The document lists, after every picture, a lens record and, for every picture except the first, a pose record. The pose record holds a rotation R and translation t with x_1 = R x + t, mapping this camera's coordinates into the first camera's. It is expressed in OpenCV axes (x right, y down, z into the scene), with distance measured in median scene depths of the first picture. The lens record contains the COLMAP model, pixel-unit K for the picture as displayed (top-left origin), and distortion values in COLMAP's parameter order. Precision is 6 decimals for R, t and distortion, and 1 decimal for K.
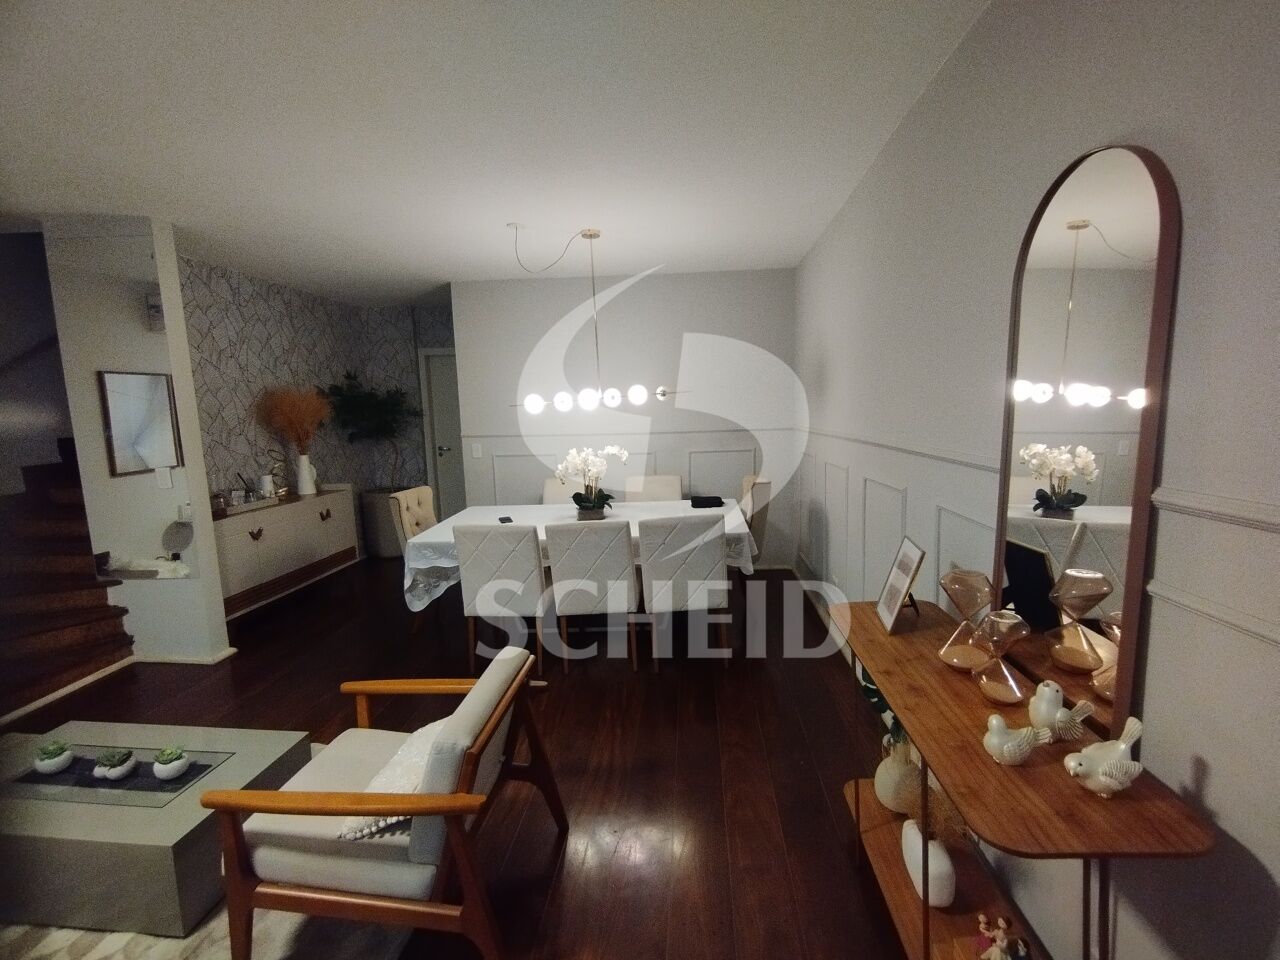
lens RADIAL K [[592.2, 0, 658.5], [0, 592.2, 486.8], [0, 0, 1]] dist [-0.006366, 0.007002]
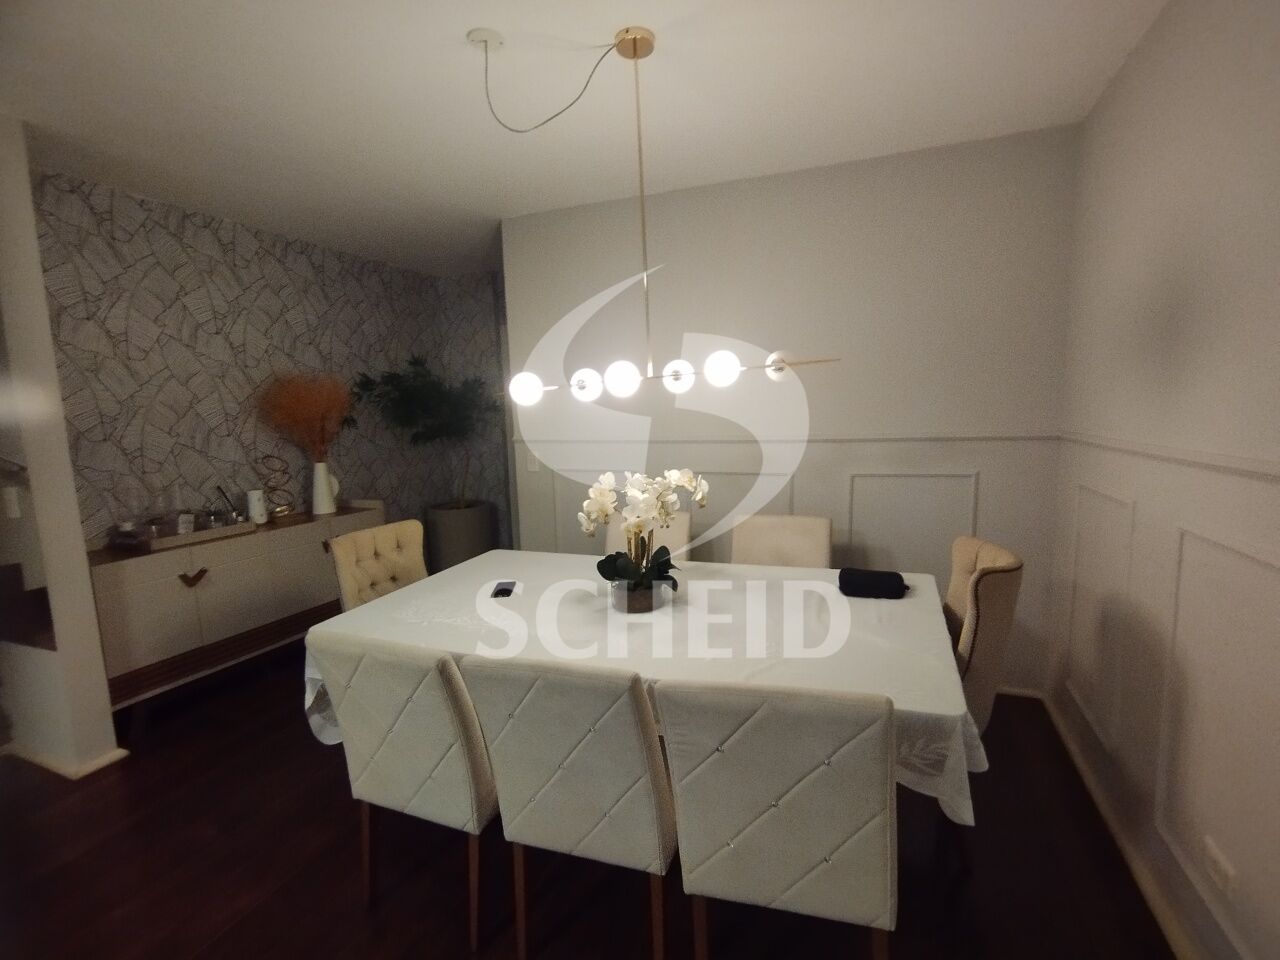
lens RADIAL K [[592.2, 0, 658.5], [0, 592.2, 486.8], [0, 0, 1]] dist [-0.006366, 0.007002]
pose [[0.951547, 0.040709, -0.304798, 0.057281], [-0.038703, 0.999171, 0.012623, -0.053723], [0.305059, -0.000215, 0.952333, 0.445514]]
